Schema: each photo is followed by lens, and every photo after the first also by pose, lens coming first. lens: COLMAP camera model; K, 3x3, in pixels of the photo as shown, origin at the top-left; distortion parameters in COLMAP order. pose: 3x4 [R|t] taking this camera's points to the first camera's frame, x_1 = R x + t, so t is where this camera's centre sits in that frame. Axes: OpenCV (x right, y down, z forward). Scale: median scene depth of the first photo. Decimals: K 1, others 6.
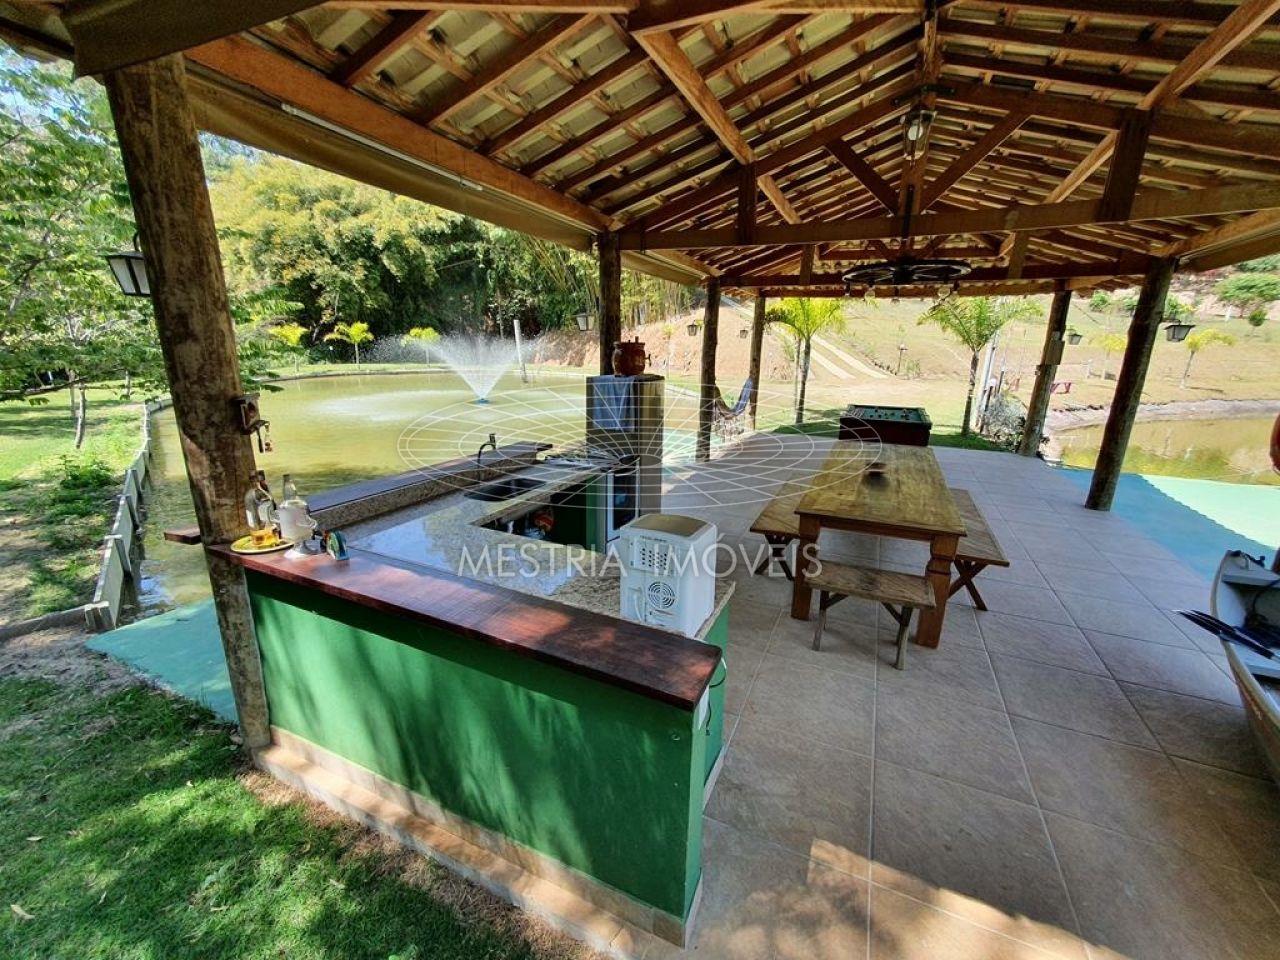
lens RADIAL K [[510.4, 0, 644.6], [0, 510.4, 472.1], [0, 0, 1]] dist [0.000404, 0.000115]
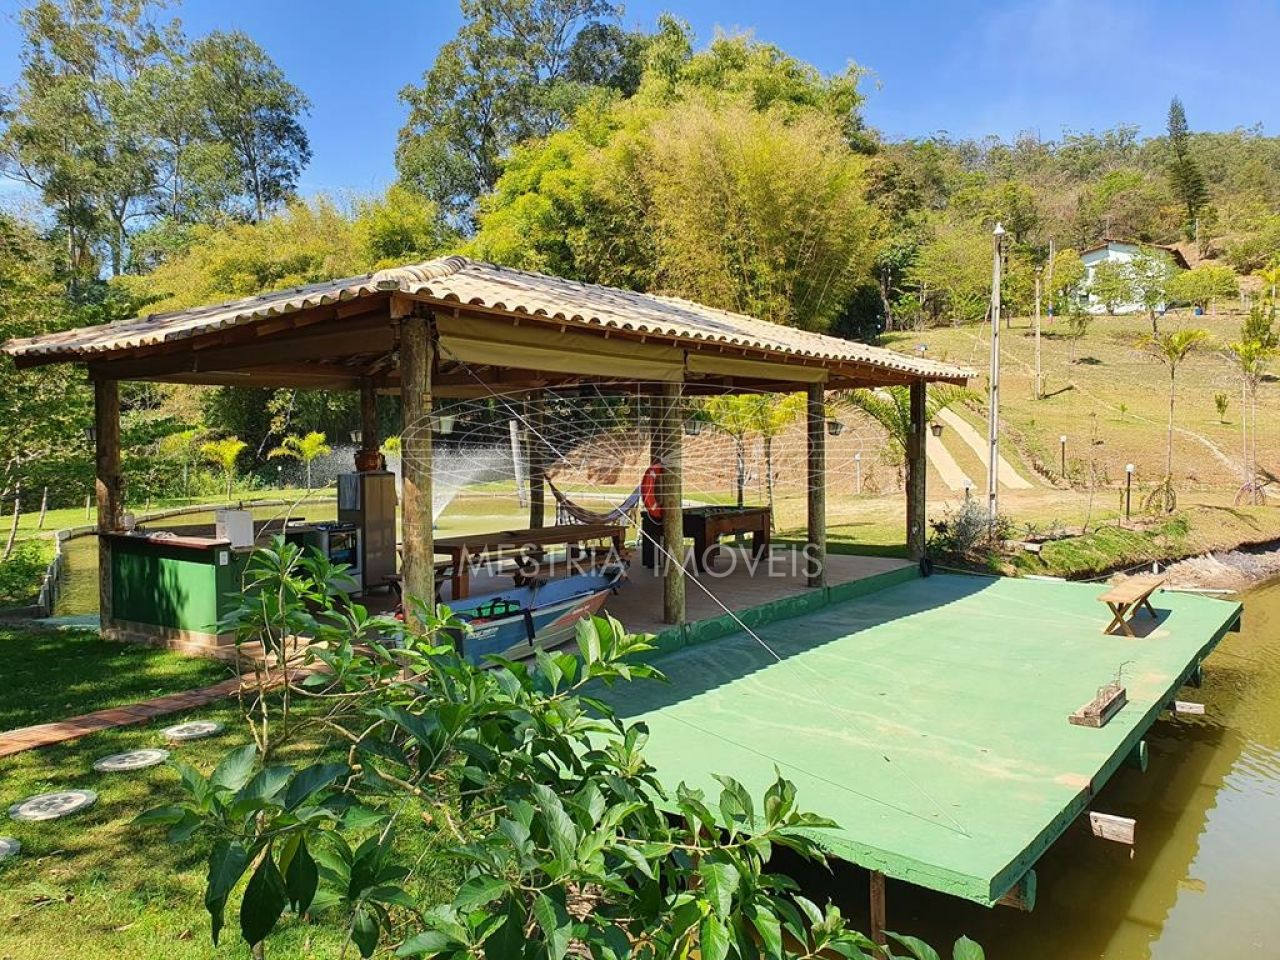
lens RADIAL K [[973.4, 0, 637.0], [0, 973.4, 481.9], [0, 0, 1]] dist [-0.006617, -0.001495]
pose [[0.976488, -0.028223, -0.213718, 0.173237], [-0.017351, 0.977887, -0.208414, 0.052704], [0.214875, 0.207222, 0.954404, -0.192956]]
